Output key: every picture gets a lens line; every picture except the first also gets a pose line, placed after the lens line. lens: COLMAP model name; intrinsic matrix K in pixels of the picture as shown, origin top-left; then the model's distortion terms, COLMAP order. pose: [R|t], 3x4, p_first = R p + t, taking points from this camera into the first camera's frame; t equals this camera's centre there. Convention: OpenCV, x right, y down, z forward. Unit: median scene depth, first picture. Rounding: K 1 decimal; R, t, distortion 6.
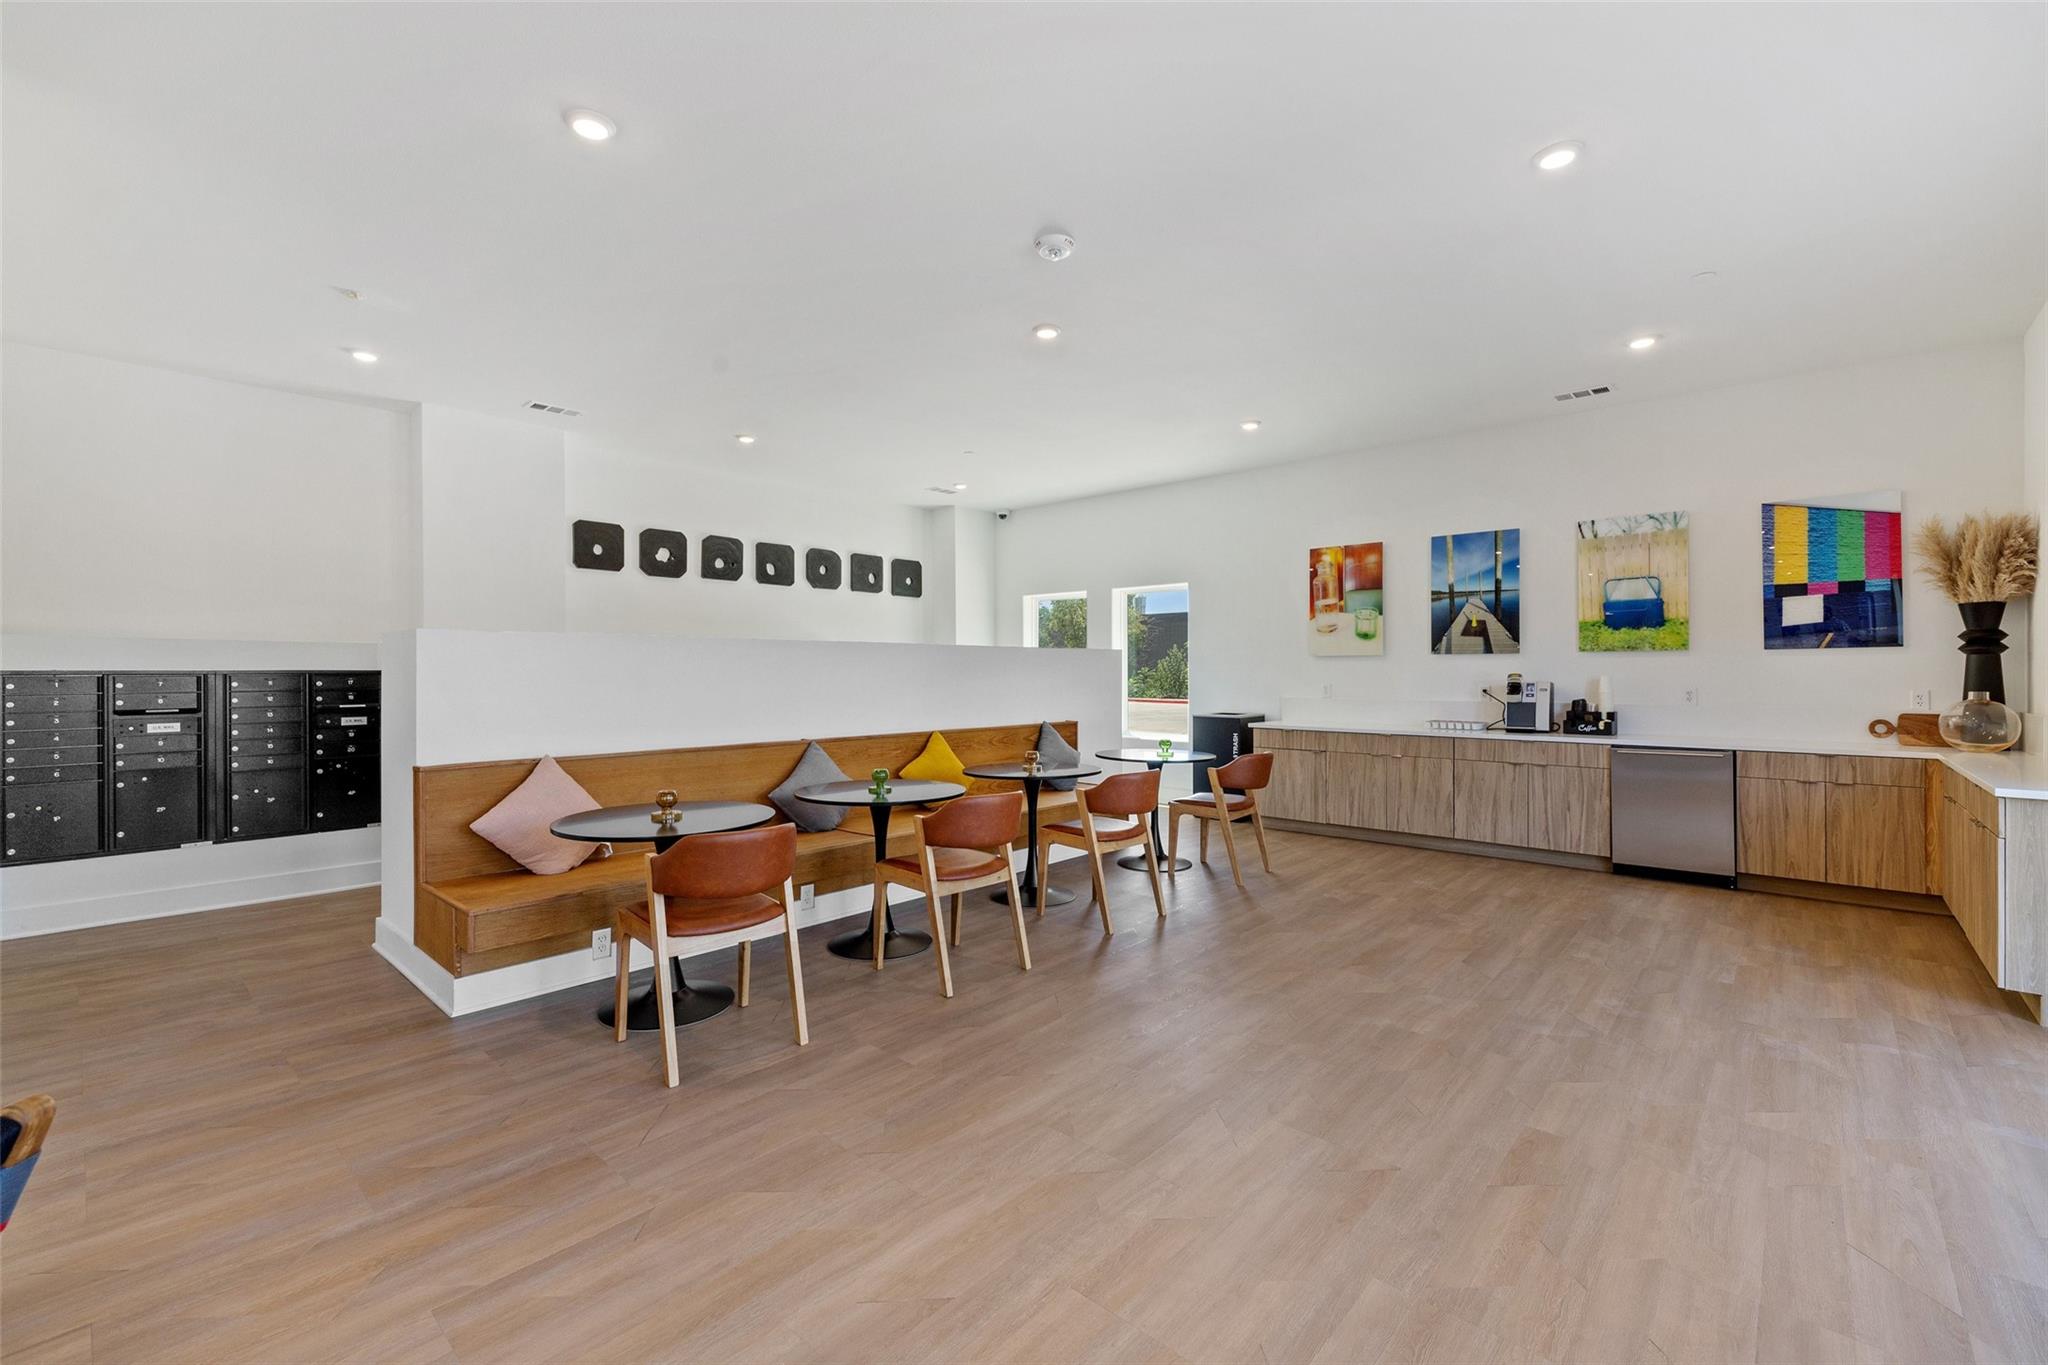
lens RADIAL K [[863.7, 0, 1024.0], [0, 863.7, 682.5], [0, 0, 1]] dist [0.002686, 0.000067]
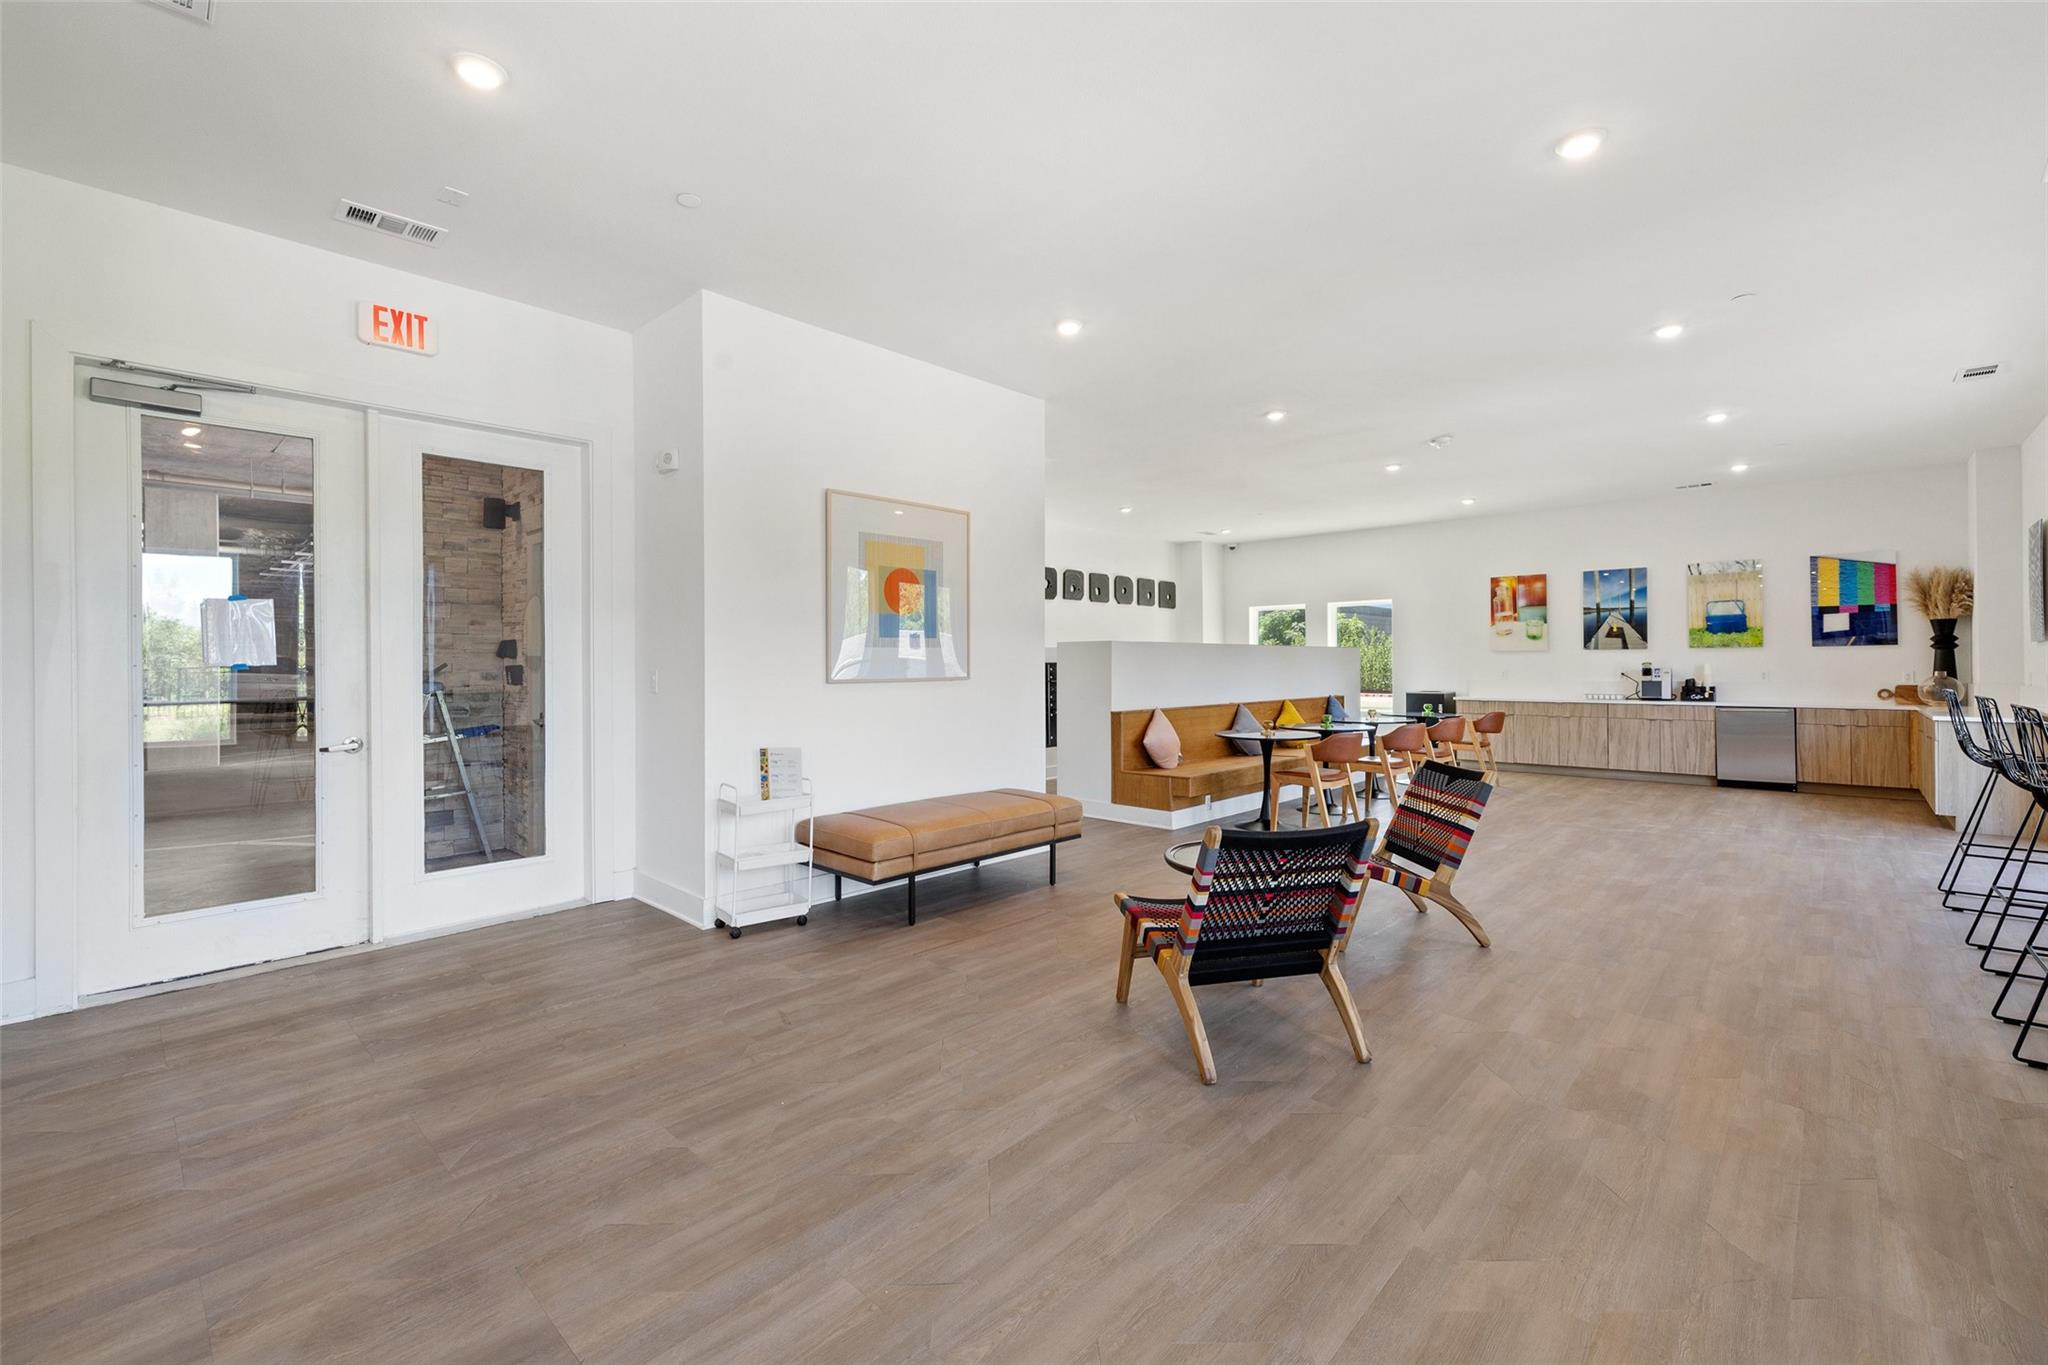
lens RADIAL K [[852.2, 0, 1022.8], [0, 852.2, 672.0], [0, 0, 1]] dist [-0.003721, -0.000214]
pose [[0.999572, -0.003686, -0.029017, -0.513731], [0.003593, 0.999988, -0.003255, 0.008057], [0.029028, 0.003149, 0.999574, -0.563683]]
